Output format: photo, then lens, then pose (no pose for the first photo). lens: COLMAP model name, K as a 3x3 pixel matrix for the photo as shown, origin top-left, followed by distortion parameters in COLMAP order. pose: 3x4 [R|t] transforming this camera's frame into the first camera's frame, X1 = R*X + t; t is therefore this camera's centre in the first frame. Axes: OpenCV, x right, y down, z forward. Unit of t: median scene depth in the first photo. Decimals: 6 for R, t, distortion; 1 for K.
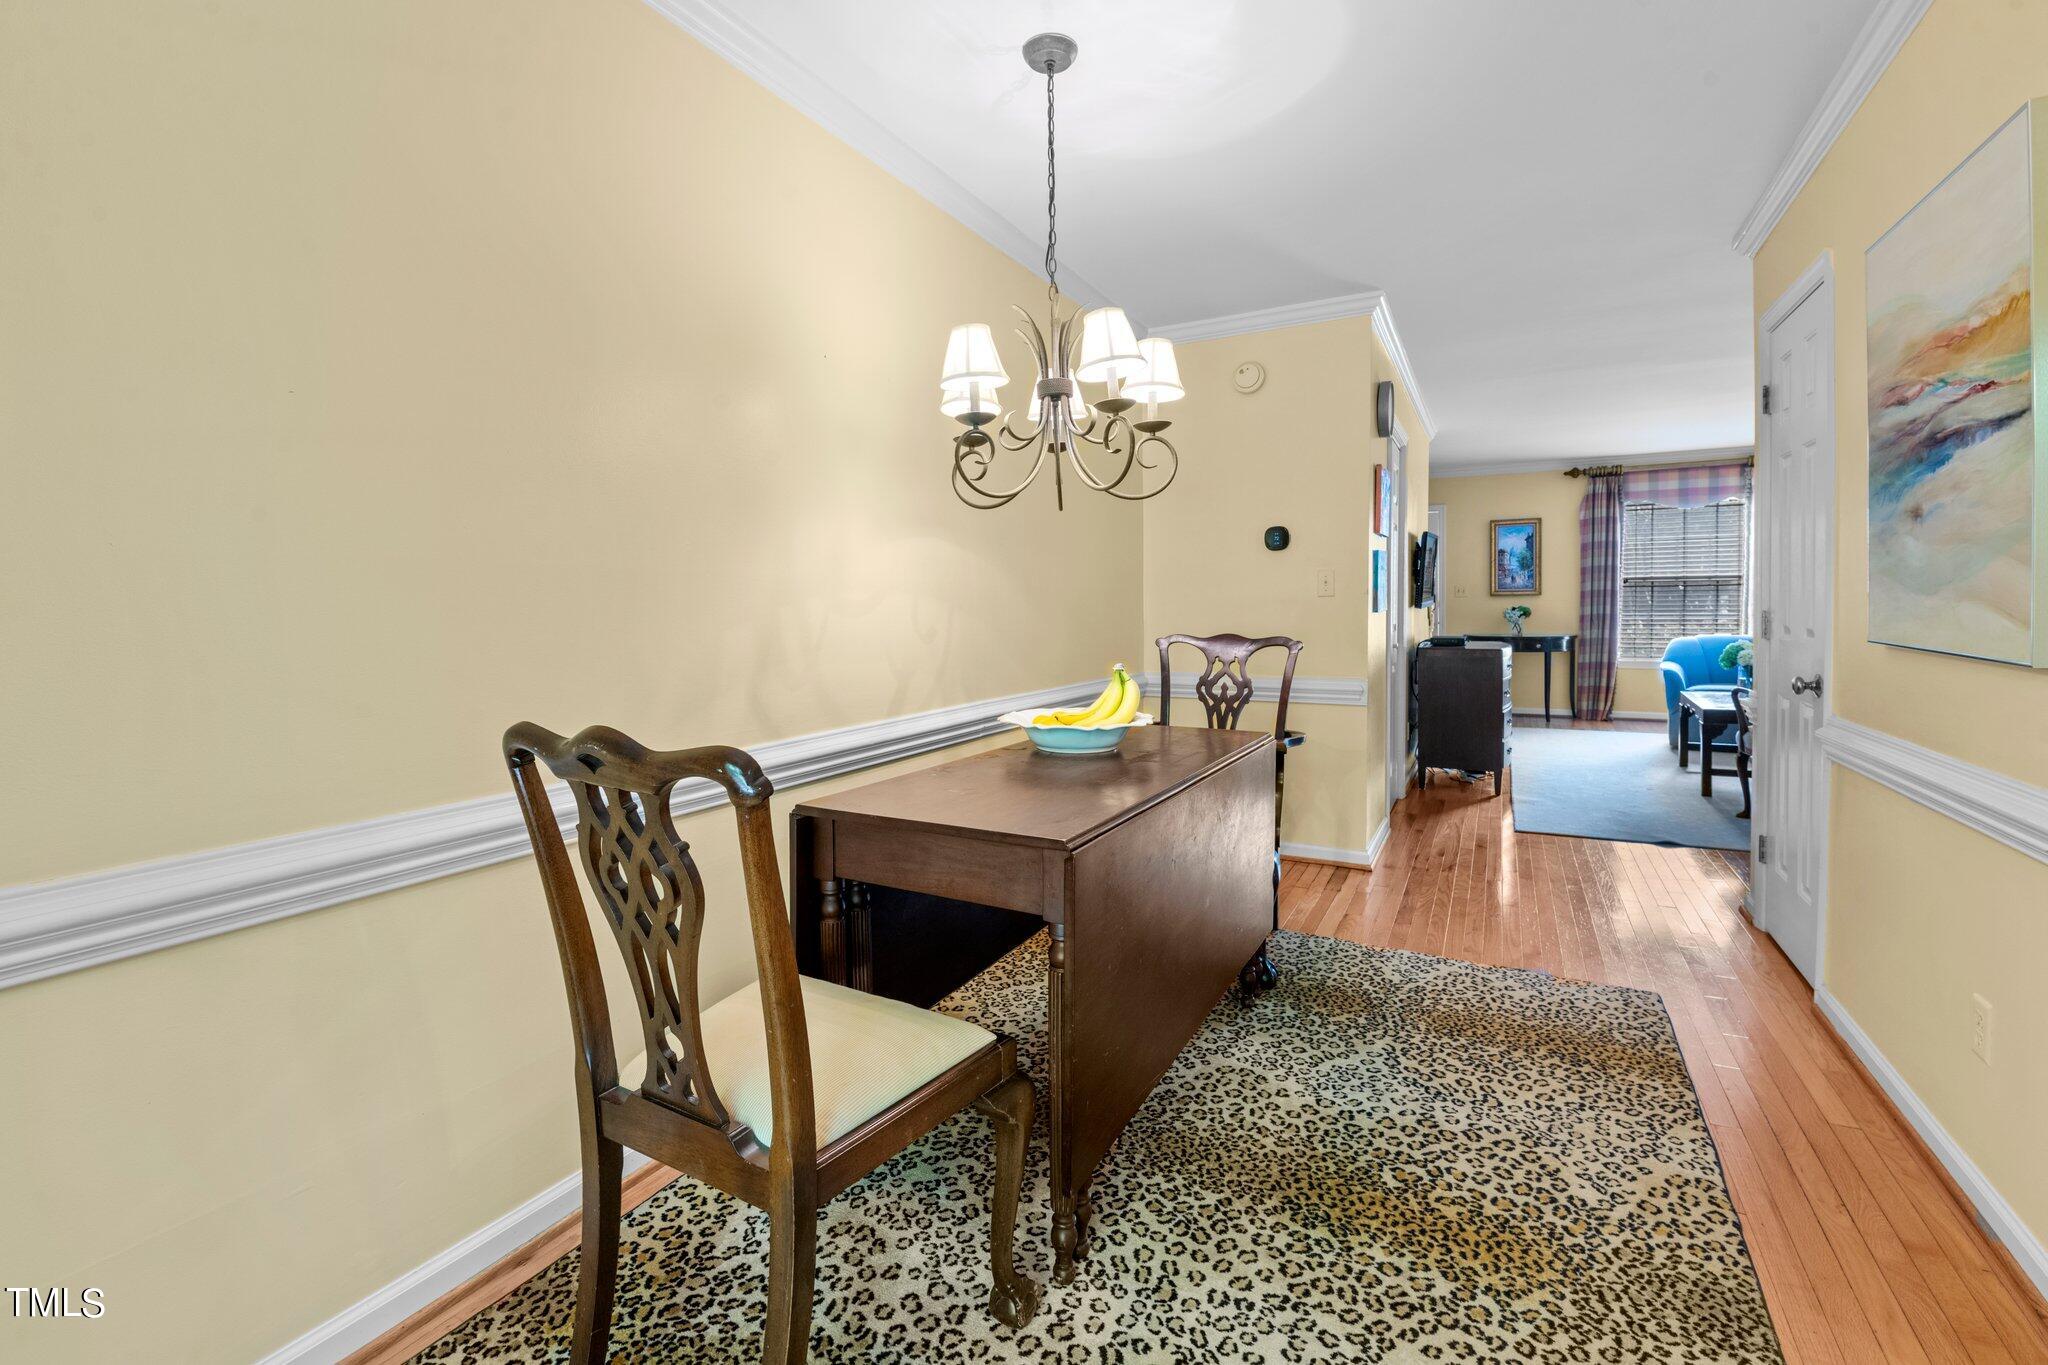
lens RADIAL K [[895.5, 0, 1016.5], [0, 895.5, 669.1], [0, 0, 1]] dist [0.003410, -0.003015]
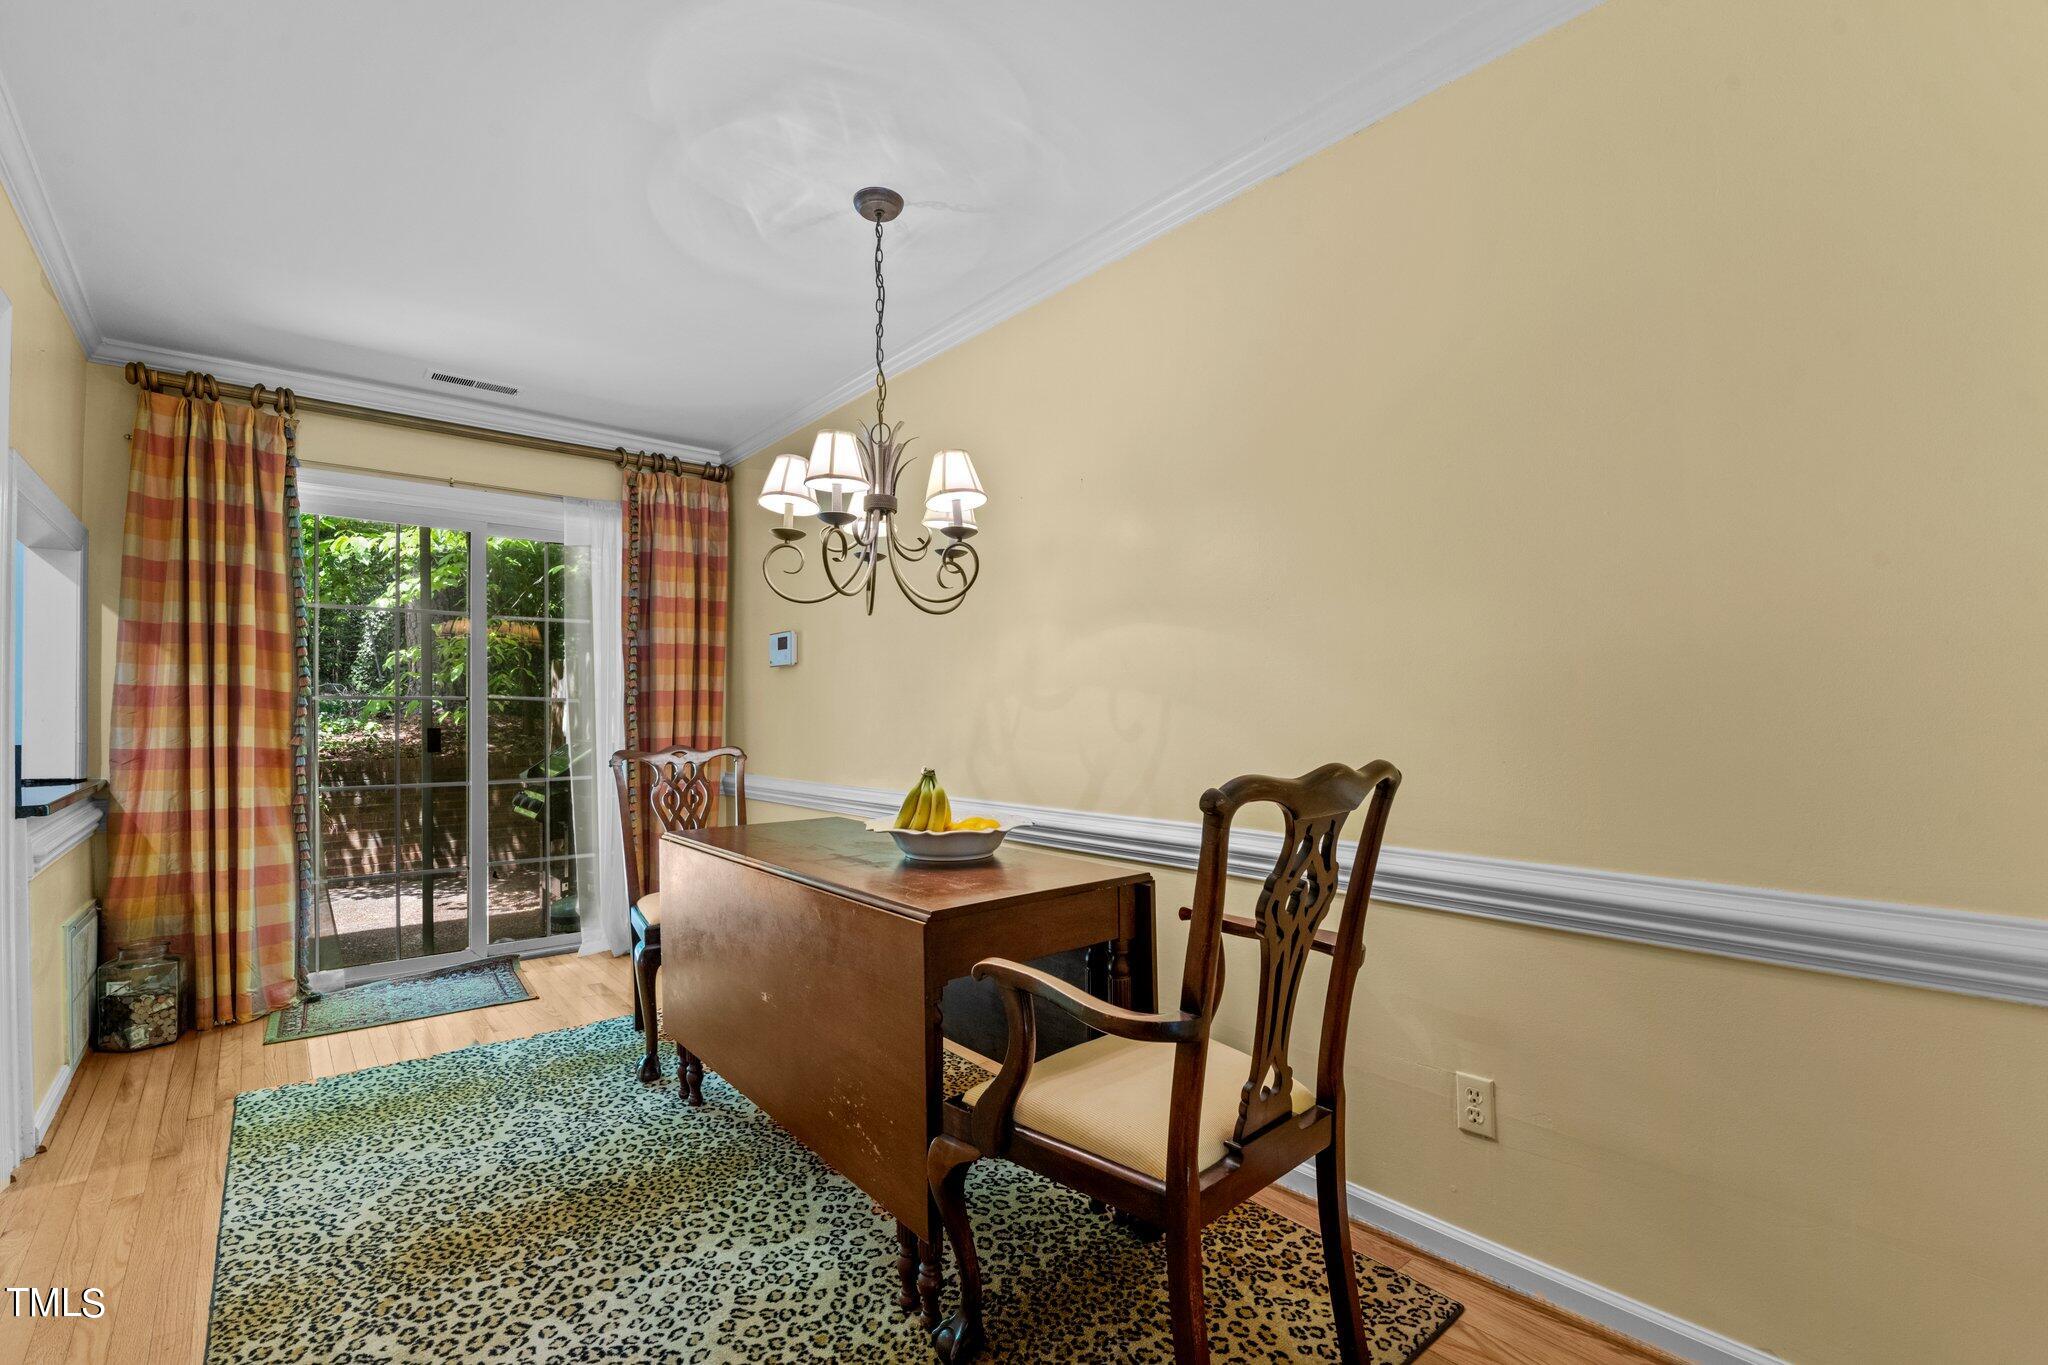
lens RADIAL K [[895.5, 0, 1014.9], [0, 895.5, 718.1], [0, 0, 1]] dist [0.003410, -0.003015]
pose [[-0.359572, 0.022976, -0.932834, 1.176455], [-0.057217, 0.997273, 0.046618, -0.134416], [0.931361, 0.070136, -0.357277, 1.789350]]
